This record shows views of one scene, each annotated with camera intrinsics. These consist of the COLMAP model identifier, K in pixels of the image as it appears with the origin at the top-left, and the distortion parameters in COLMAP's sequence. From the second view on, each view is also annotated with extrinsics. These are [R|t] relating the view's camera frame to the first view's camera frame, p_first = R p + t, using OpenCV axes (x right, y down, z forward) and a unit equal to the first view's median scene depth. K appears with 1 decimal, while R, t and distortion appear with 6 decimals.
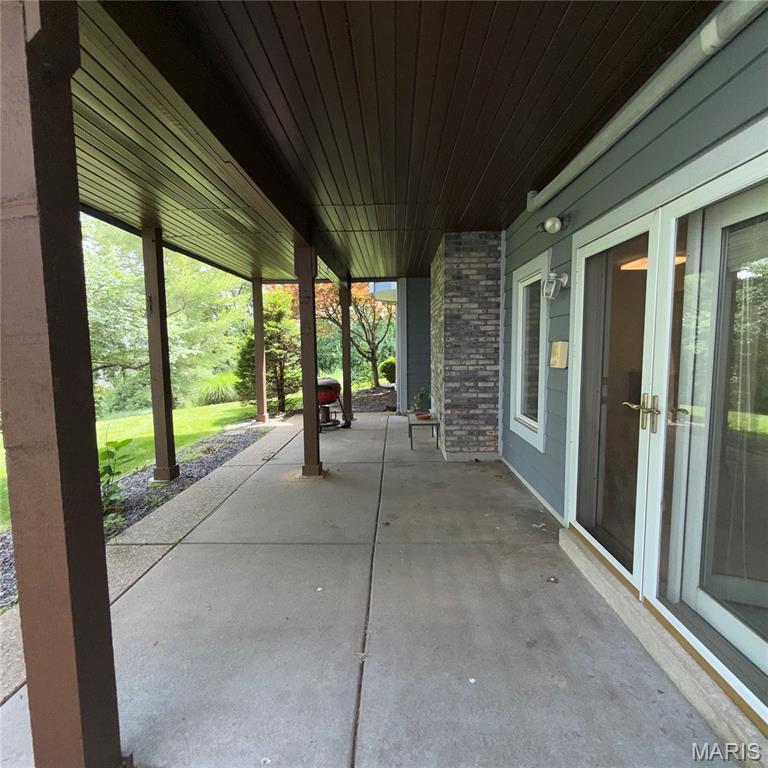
lens RADIAL K [[411.1, 0, 385.2], [0, 411.1, 382.0], [0, 0, 1]] dist [0.003509, -0.000115]
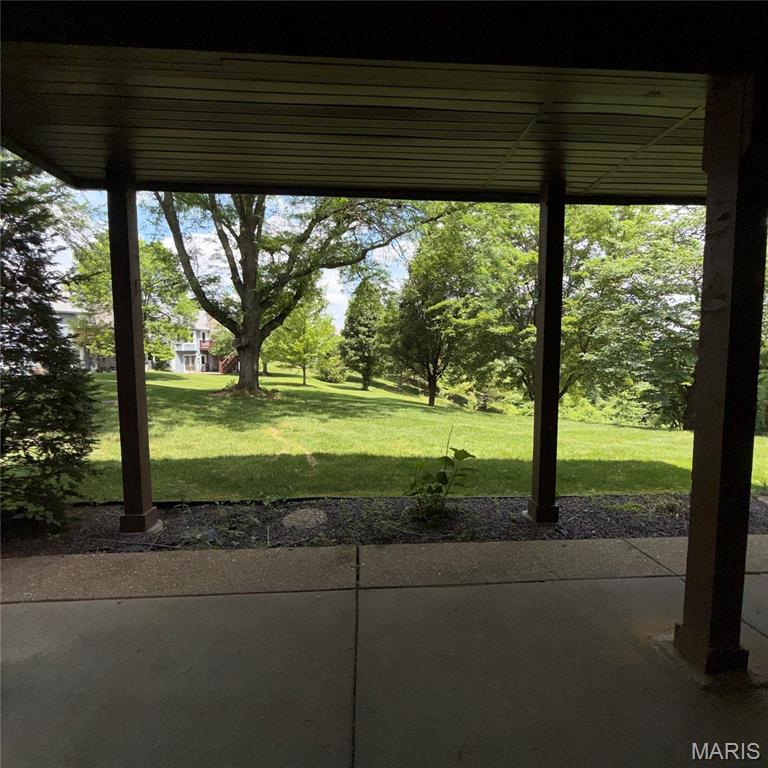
lens RADIAL K [[411.1, 0, 385.2], [0, 411.1, 382.0], [0, 0, 1]] dist [0.003509, -0.000115]
pose [[0.084577, 0.087810, -0.992540, 0.187947], [-0.086551, 0.992992, 0.080475, -0.054826], [0.992651, 0.079099, 0.091584, 0.679733]]
